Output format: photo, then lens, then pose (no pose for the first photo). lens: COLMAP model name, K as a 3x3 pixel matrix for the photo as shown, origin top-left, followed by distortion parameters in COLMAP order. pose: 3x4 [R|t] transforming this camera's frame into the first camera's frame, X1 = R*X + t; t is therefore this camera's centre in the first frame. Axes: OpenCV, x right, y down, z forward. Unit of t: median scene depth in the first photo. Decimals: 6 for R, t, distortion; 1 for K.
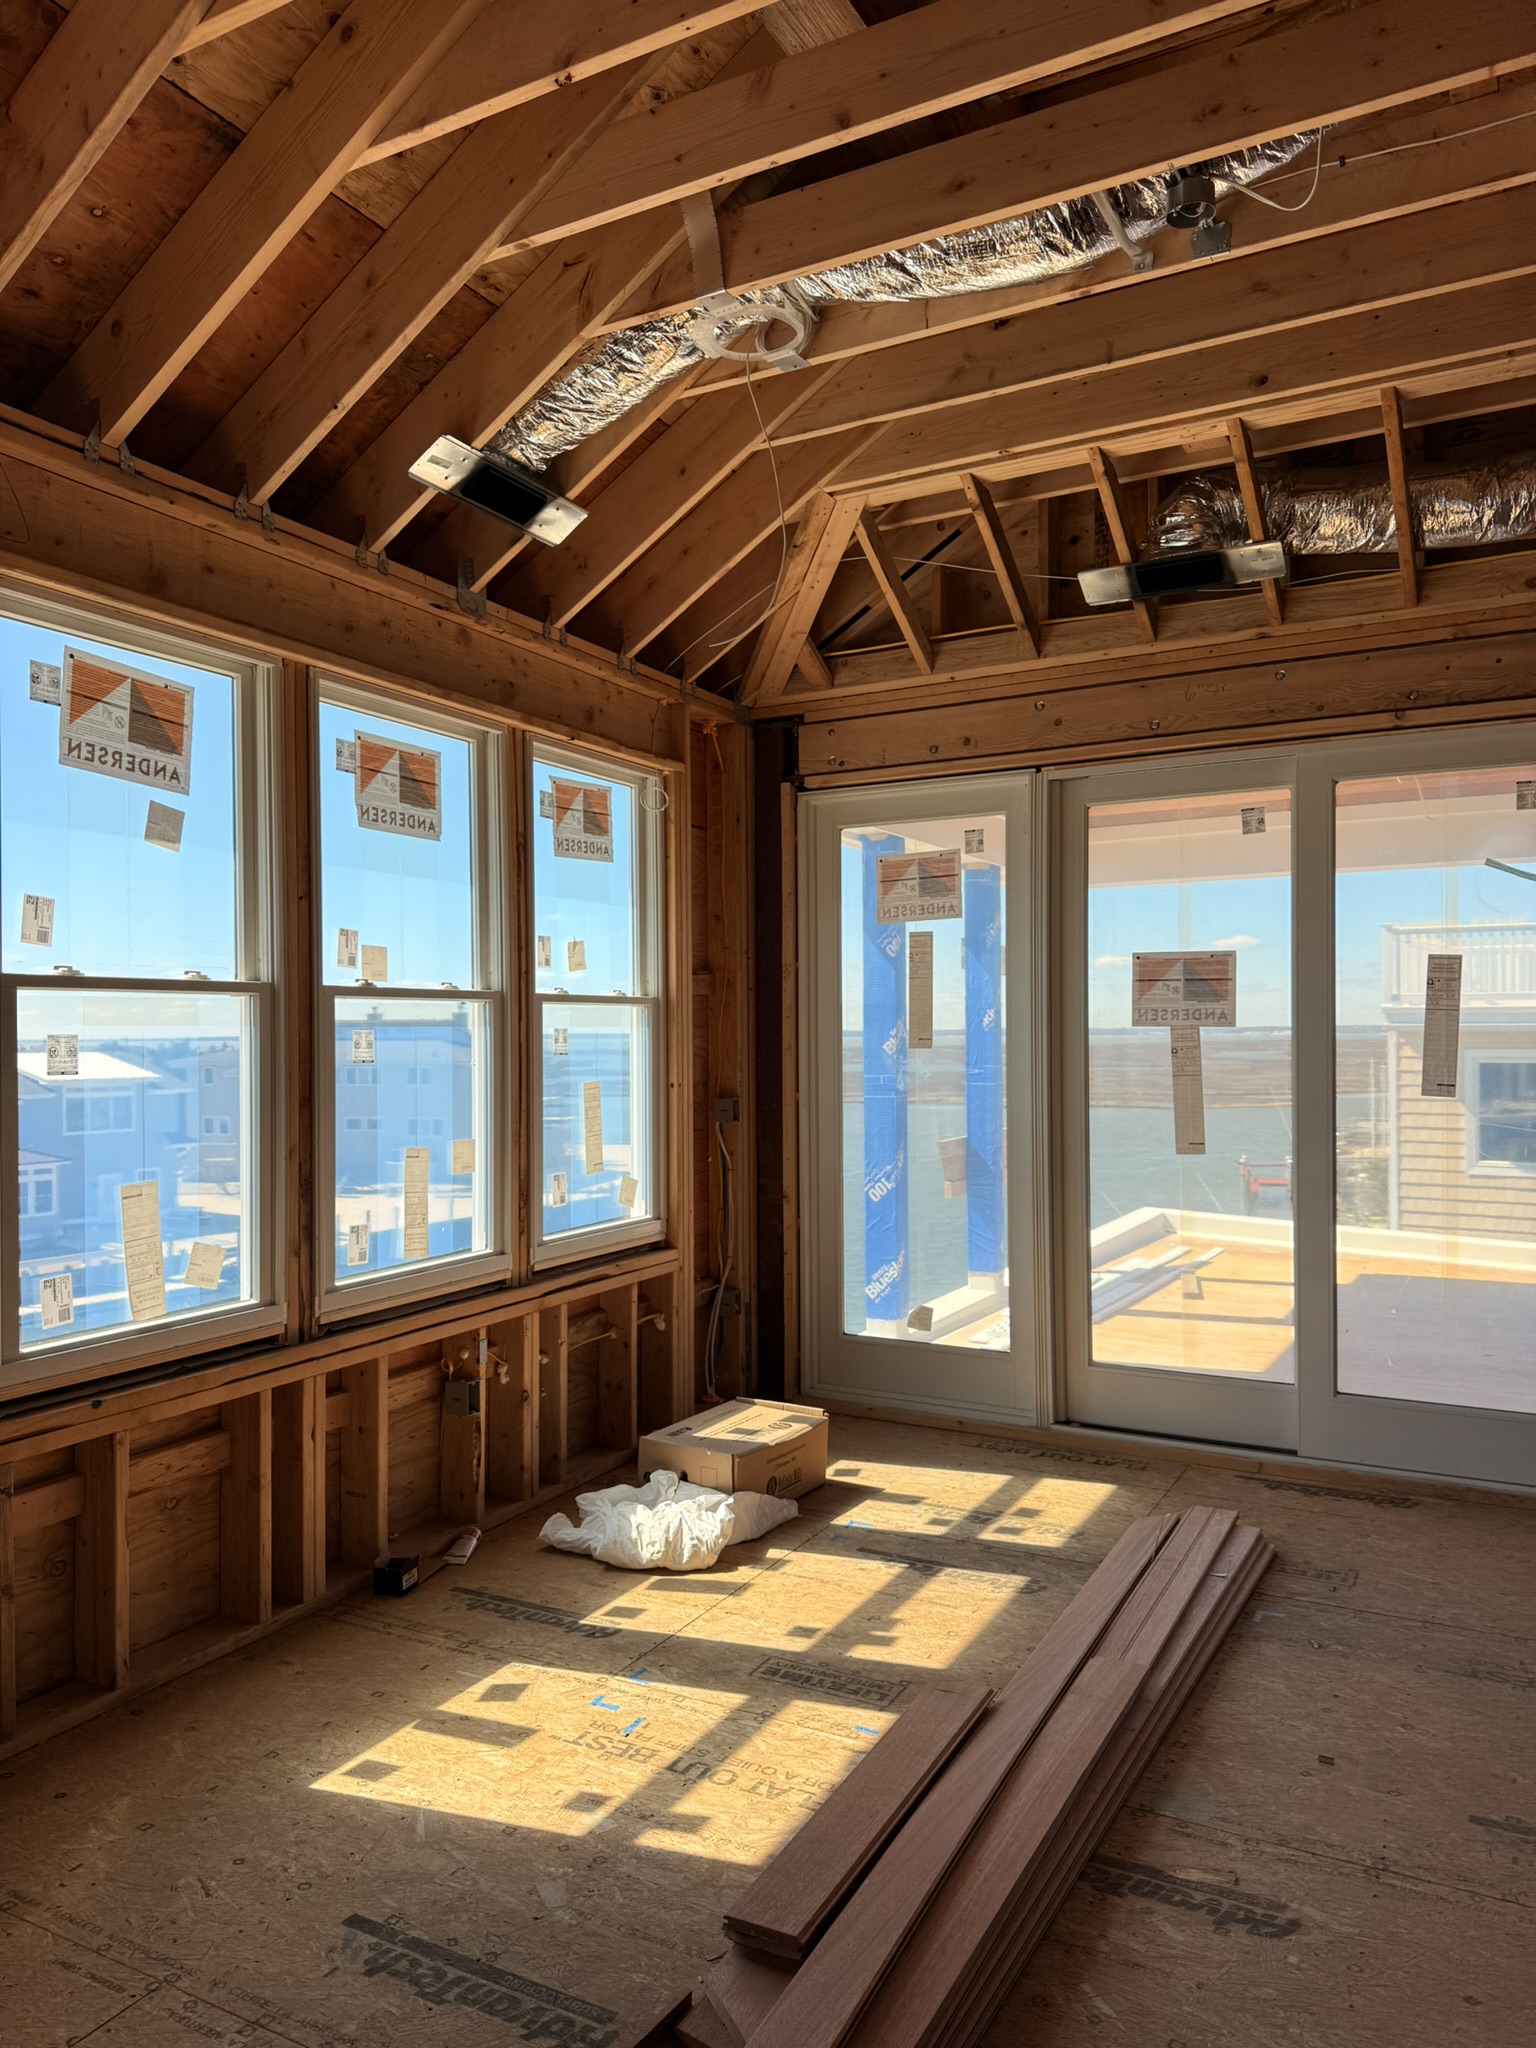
lens RADIAL K [[1426.5, 0, 779.8], [0, 1426.5, 1038.7], [0, 0, 1]] dist [0.058505, -0.078163]
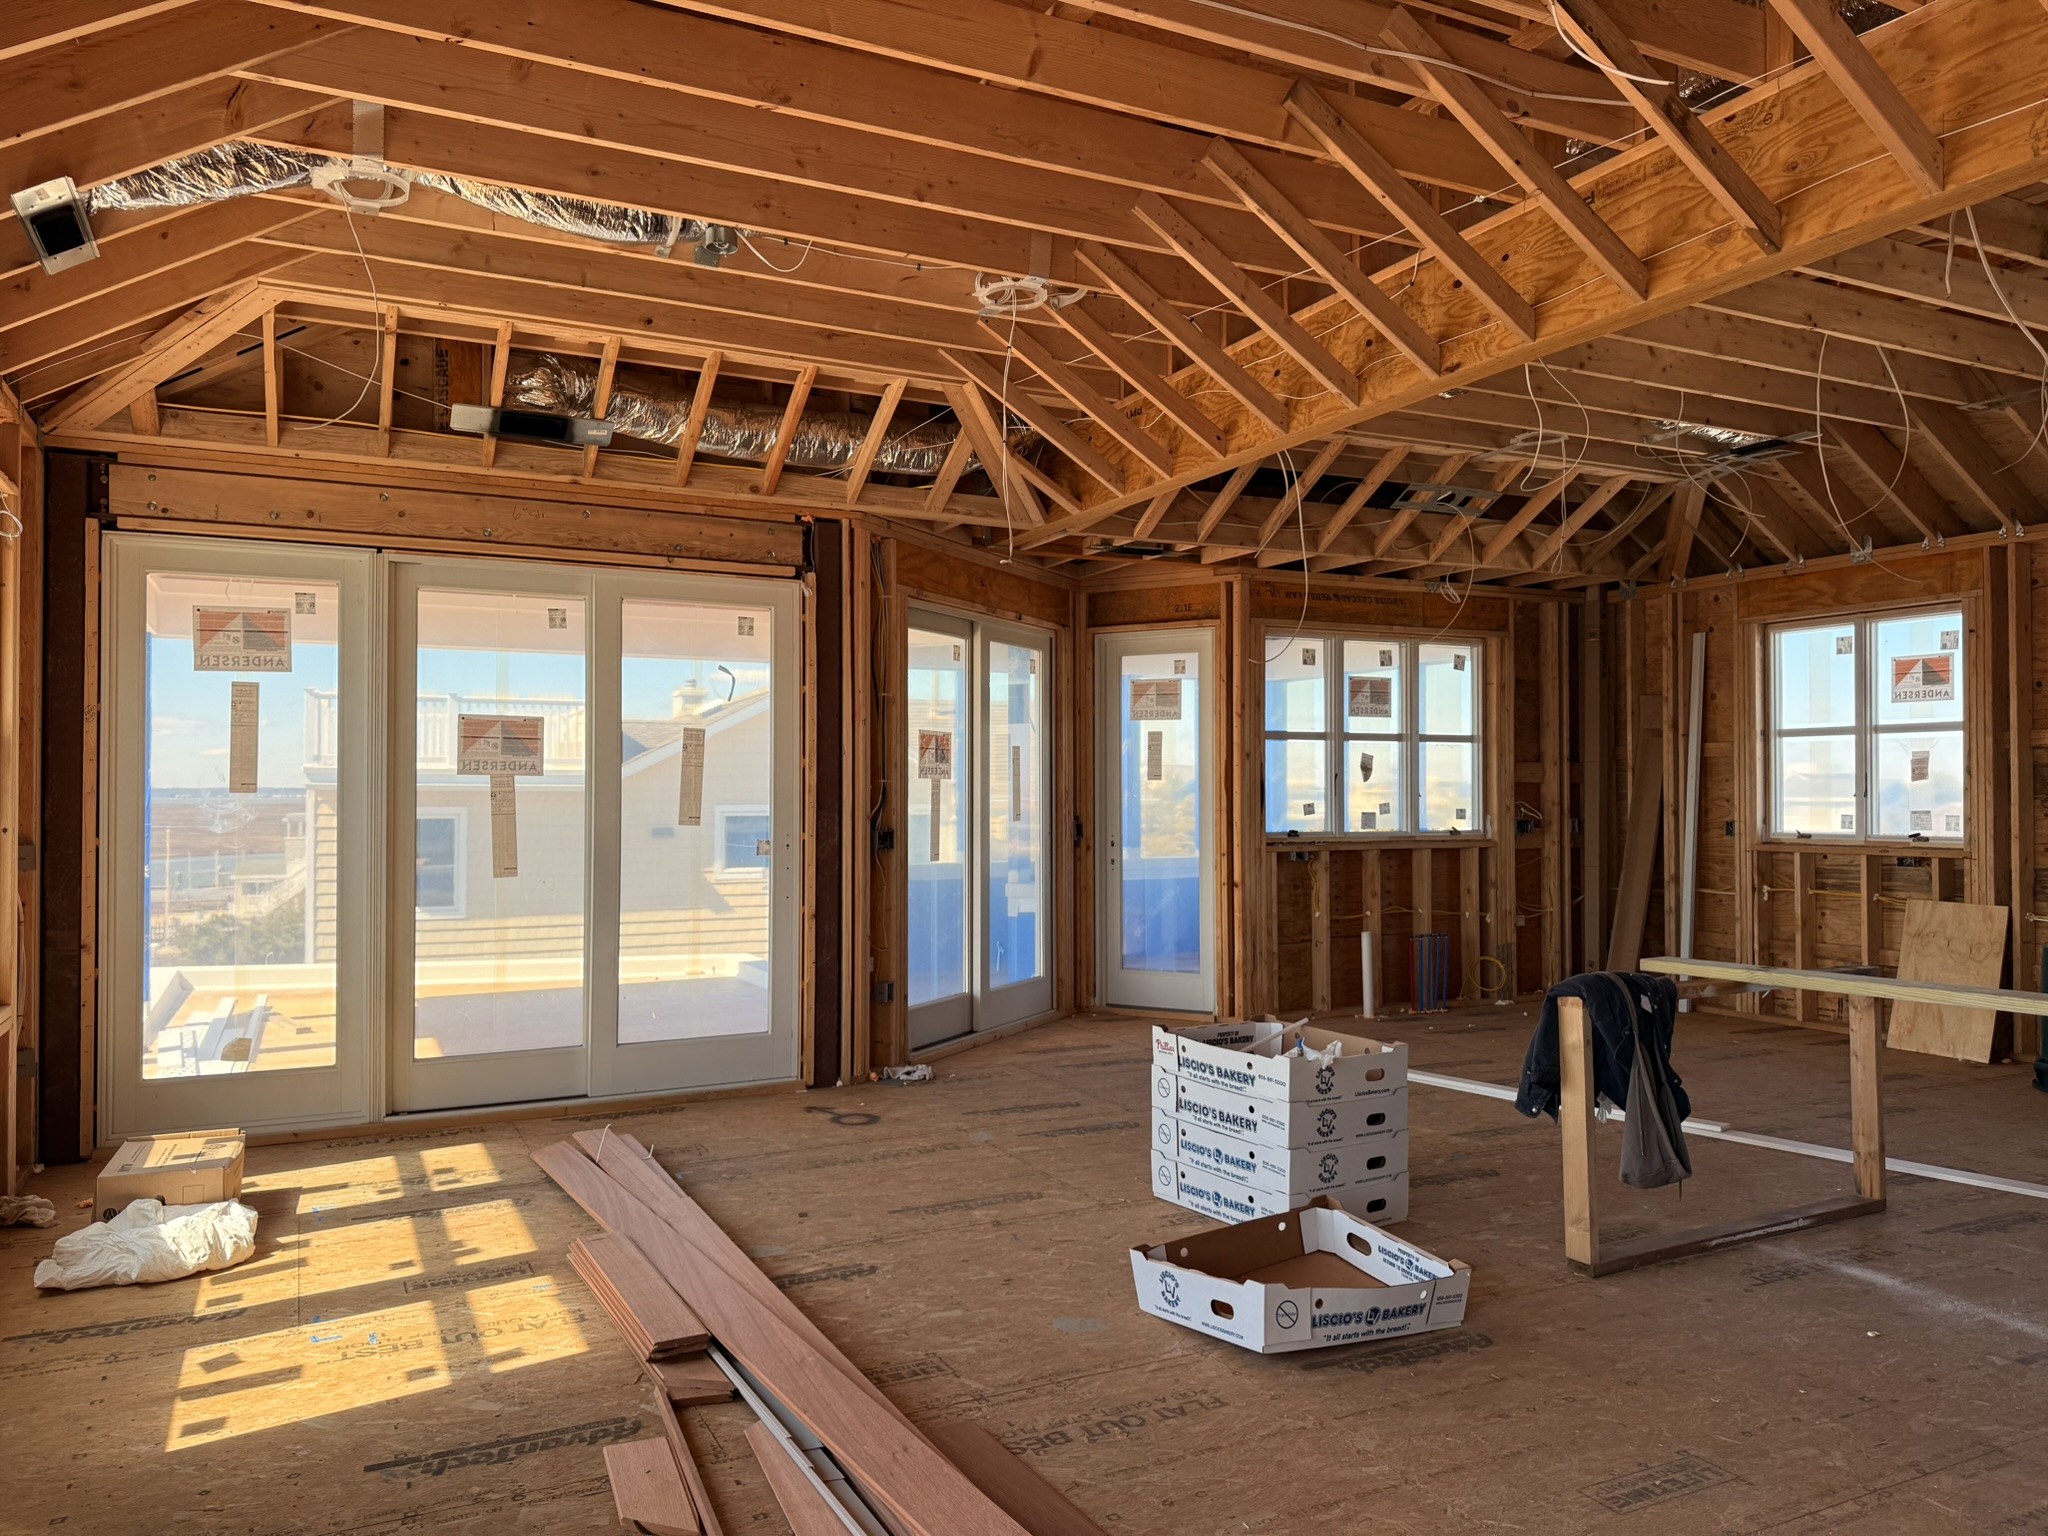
lens RADIAL K [[1426.5, 0, 1010.5], [0, 1426.5, 770.9], [0, 0, 1]] dist [0.058505, -0.078163]
pose [[0.577253, 0.019836, 0.816325, -0.598927], [-0.001618, 0.999731, -0.023149, 0.020204], [-0.816564, 0.012042, 0.577129, -0.108799]]
